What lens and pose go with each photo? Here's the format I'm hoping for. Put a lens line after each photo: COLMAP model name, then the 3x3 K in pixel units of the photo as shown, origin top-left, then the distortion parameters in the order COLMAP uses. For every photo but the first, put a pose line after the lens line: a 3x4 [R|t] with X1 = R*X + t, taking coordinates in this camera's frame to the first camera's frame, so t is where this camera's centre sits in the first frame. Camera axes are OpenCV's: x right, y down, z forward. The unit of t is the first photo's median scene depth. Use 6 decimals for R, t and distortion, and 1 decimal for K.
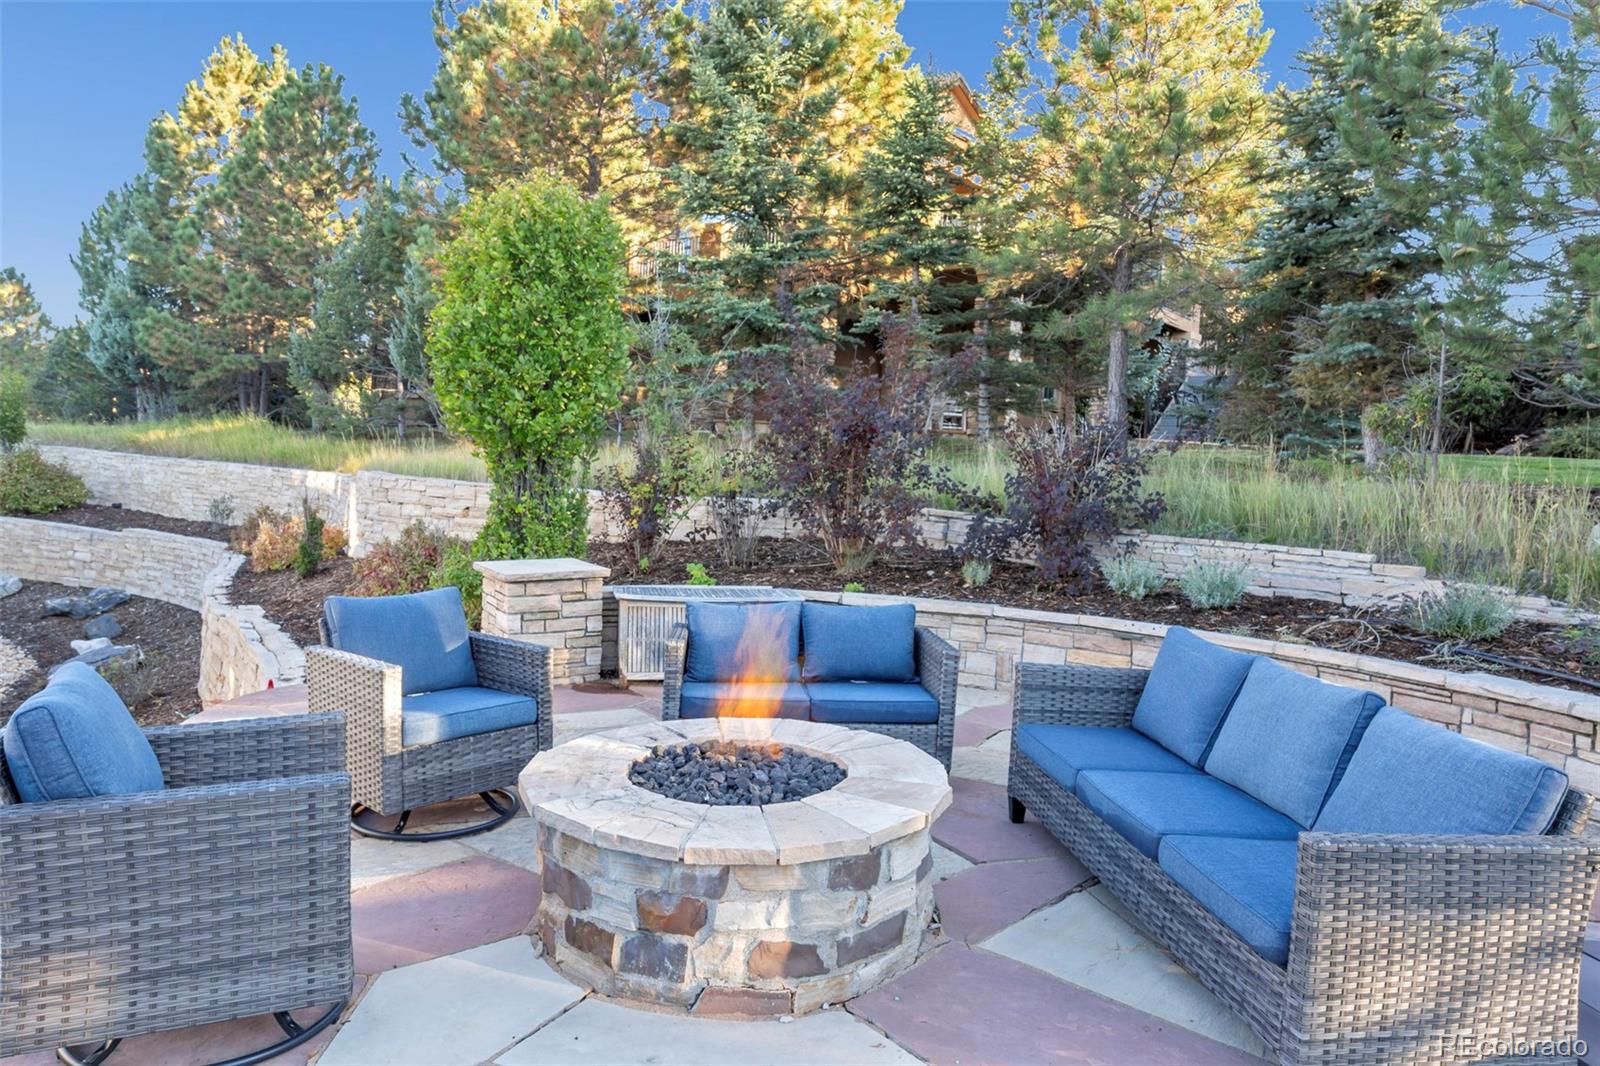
lens RADIAL K [[1045.4, 0, 800.0], [0, 1045.4, 554.9], [0, 0, 1]] dist [0.005891, 0.000690]
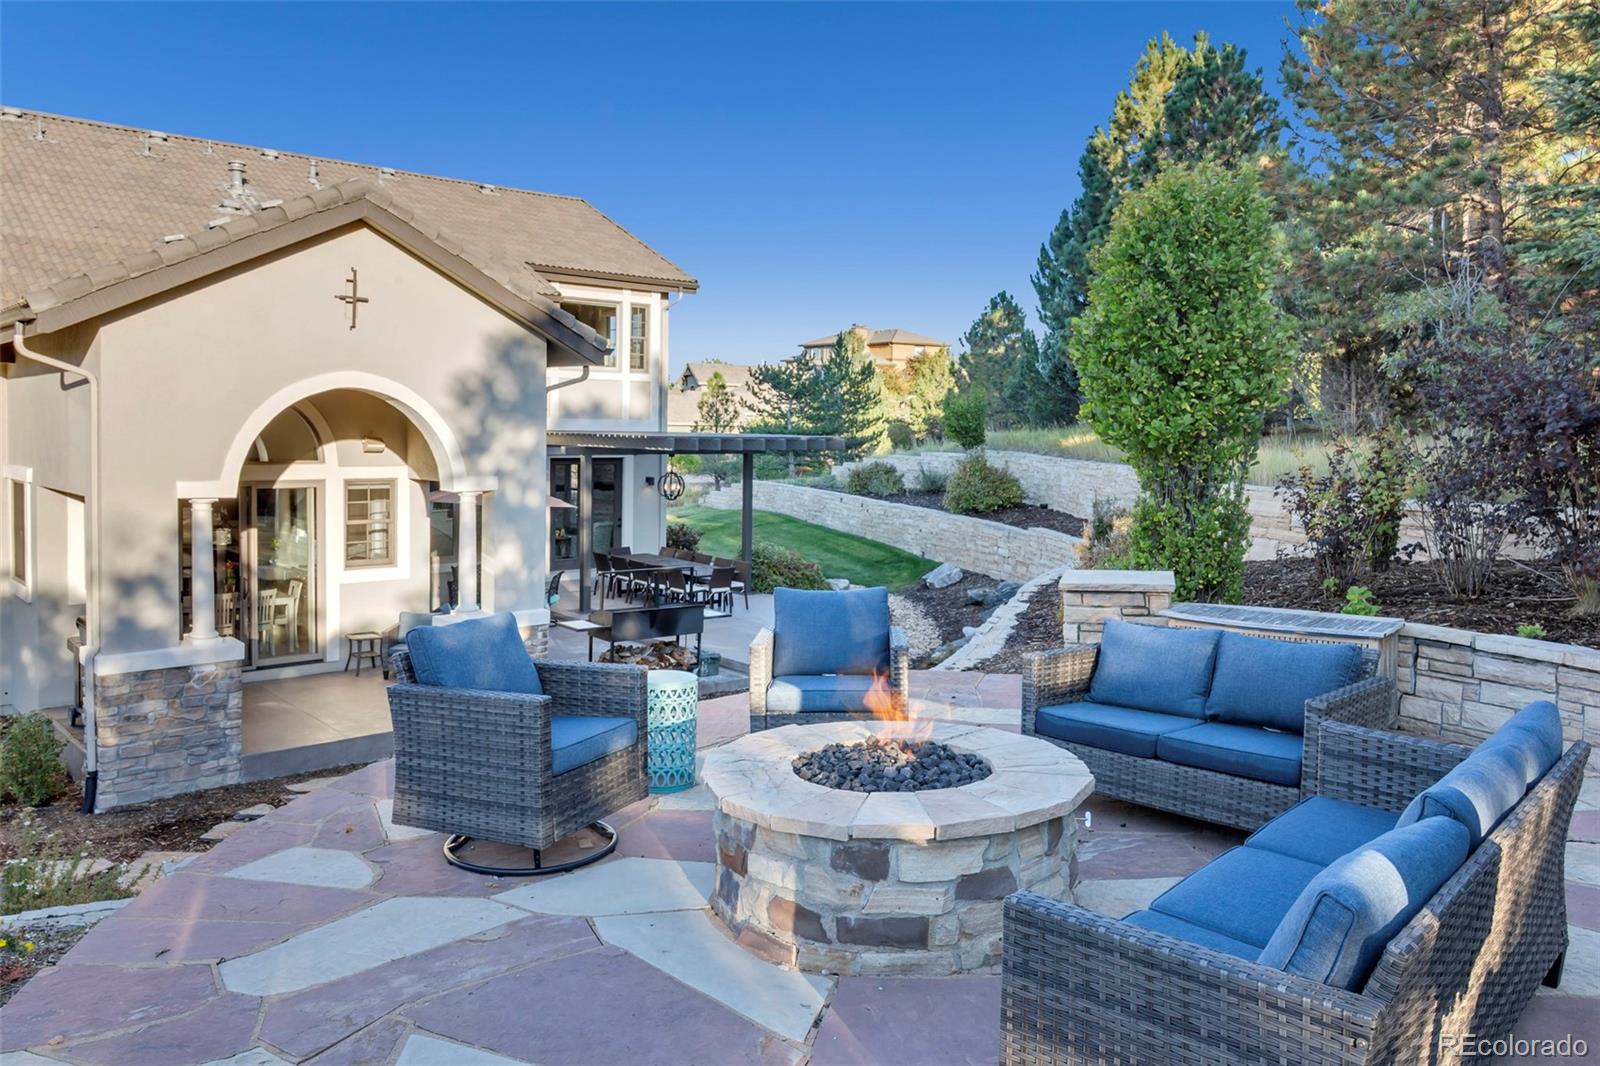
lens RADIAL K [[1192.6, 0, 800.0], [0, 1192.6, 533.0], [0, 0, 1]] dist [-0.000958, 0.001753]
pose [[0.663295, 0.027764, -0.747843, 0.306302], [-0.046737, 0.998898, -0.004369, -0.009389], [0.746897, 0.037849, 0.663861, 0.039040]]
